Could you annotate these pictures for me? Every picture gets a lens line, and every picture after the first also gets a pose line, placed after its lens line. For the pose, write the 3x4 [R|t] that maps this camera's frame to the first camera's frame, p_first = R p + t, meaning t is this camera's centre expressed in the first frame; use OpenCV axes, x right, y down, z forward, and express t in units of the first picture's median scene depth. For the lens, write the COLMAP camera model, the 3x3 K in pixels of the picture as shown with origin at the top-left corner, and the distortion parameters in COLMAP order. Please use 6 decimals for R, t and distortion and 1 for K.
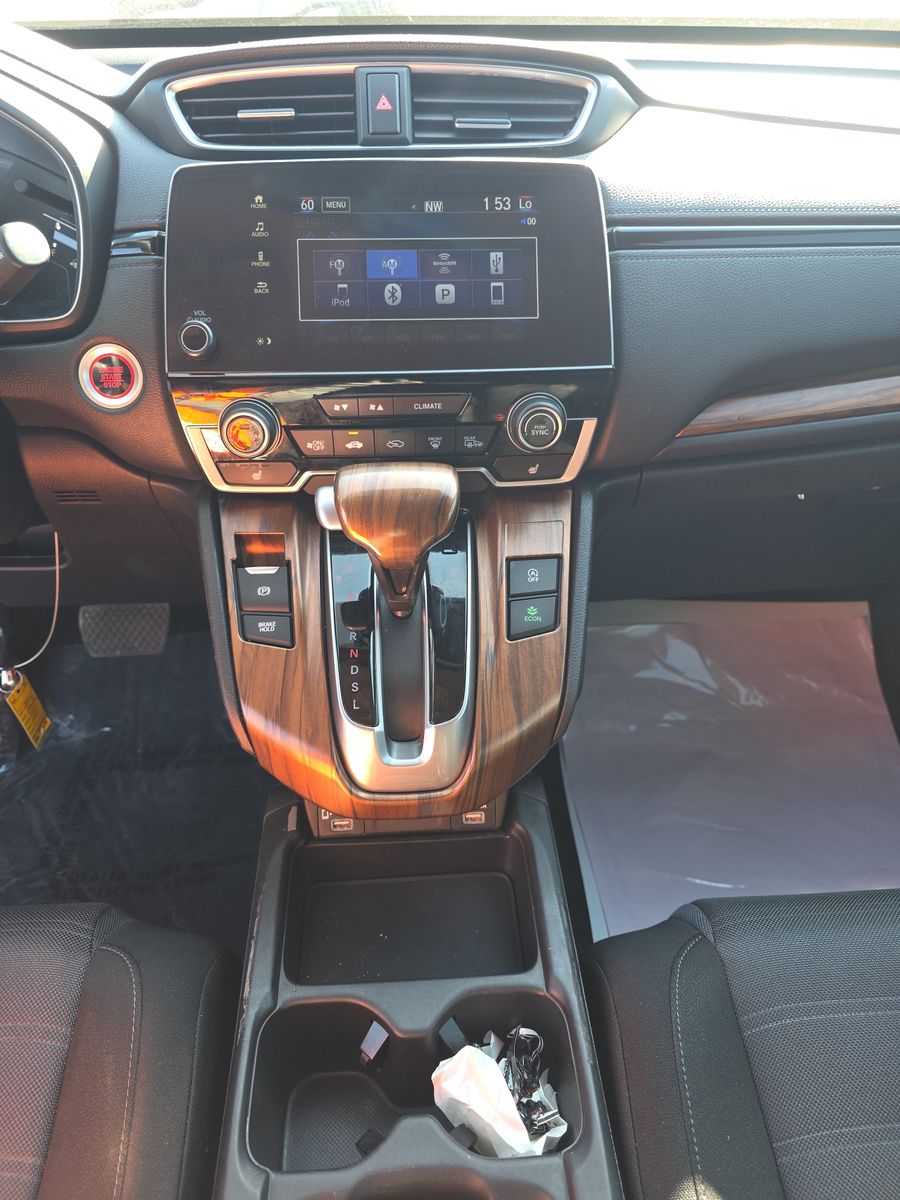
lens RADIAL K [[804.2, 0, 452.5], [0, 804.2, 602.8], [0, 0, 1]] dist [-0.007459, -0.005854]
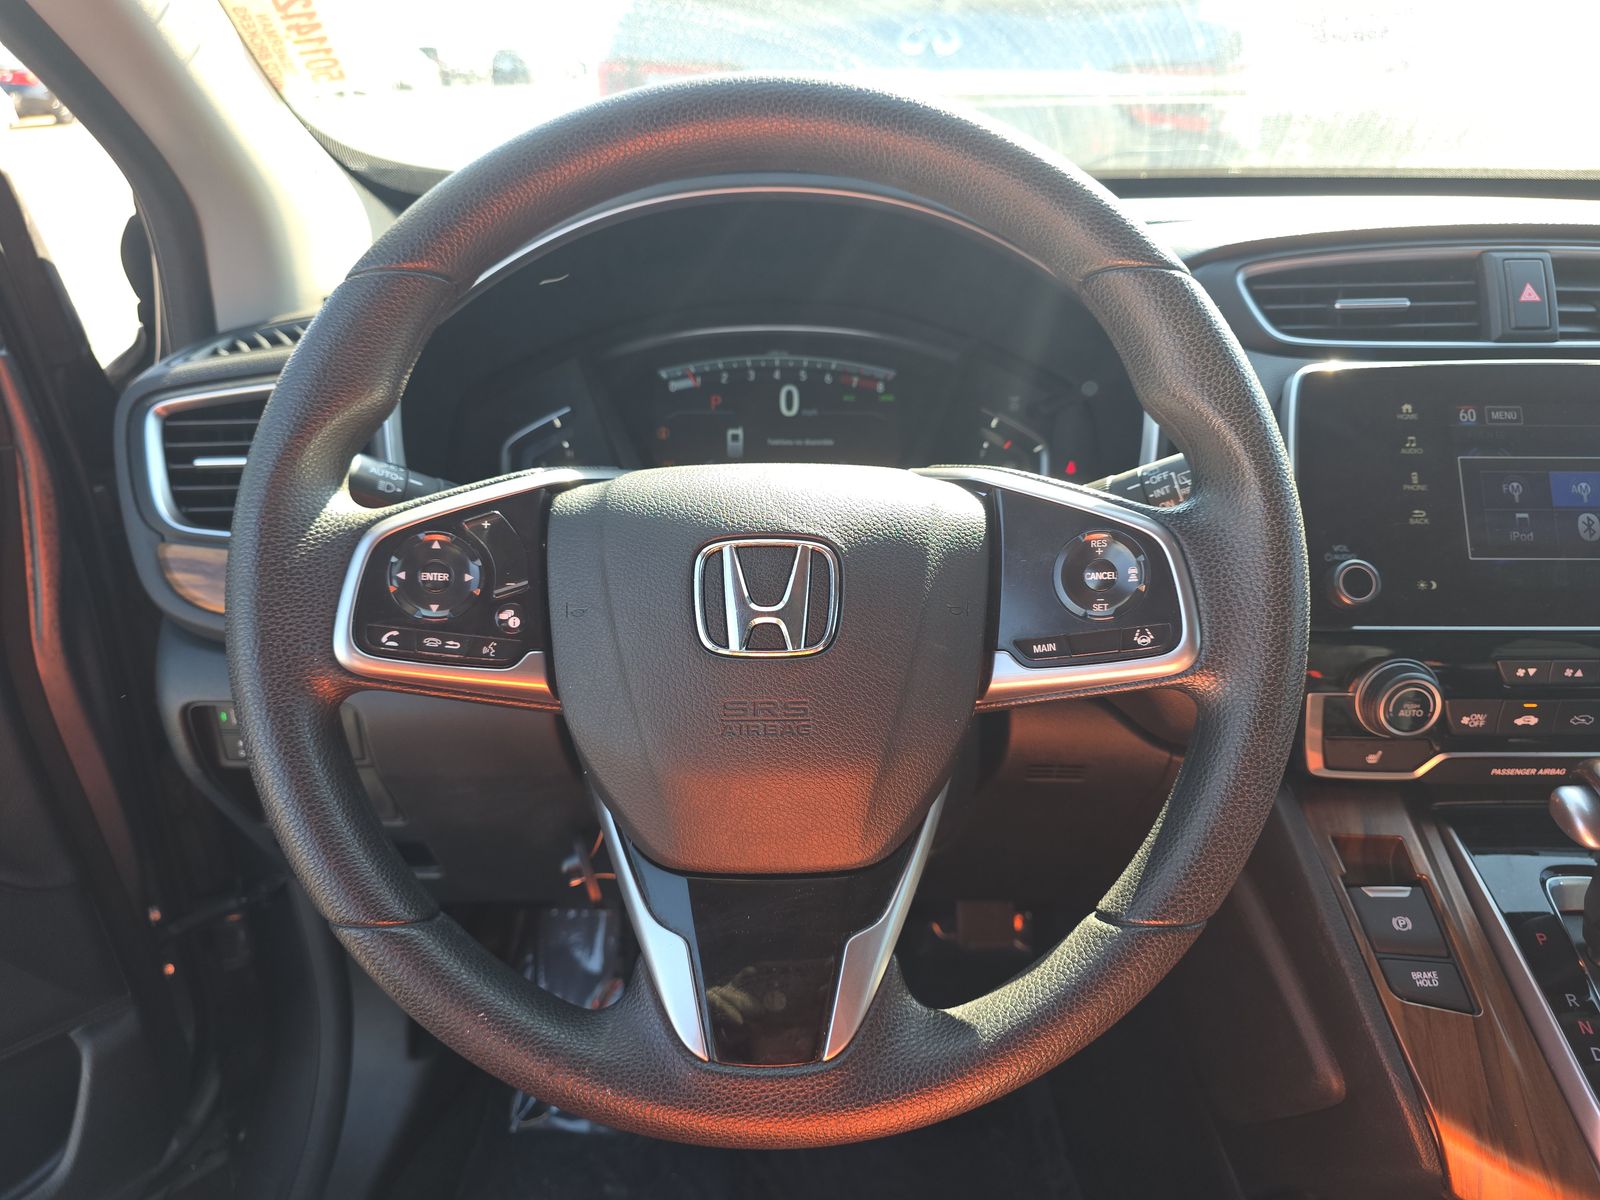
lens RADIAL K [[1072.2, 0, 799.4], [0, 1072.2, 592.0], [0, 0, 1]] dist [-0.007459, -0.005854]
pose [[0.998862, 0.012355, -0.046076, -0.756954], [-0.022134, 0.975649, -0.218218, -0.086110], [0.042258, 0.218989, 0.974812, 0.000575]]
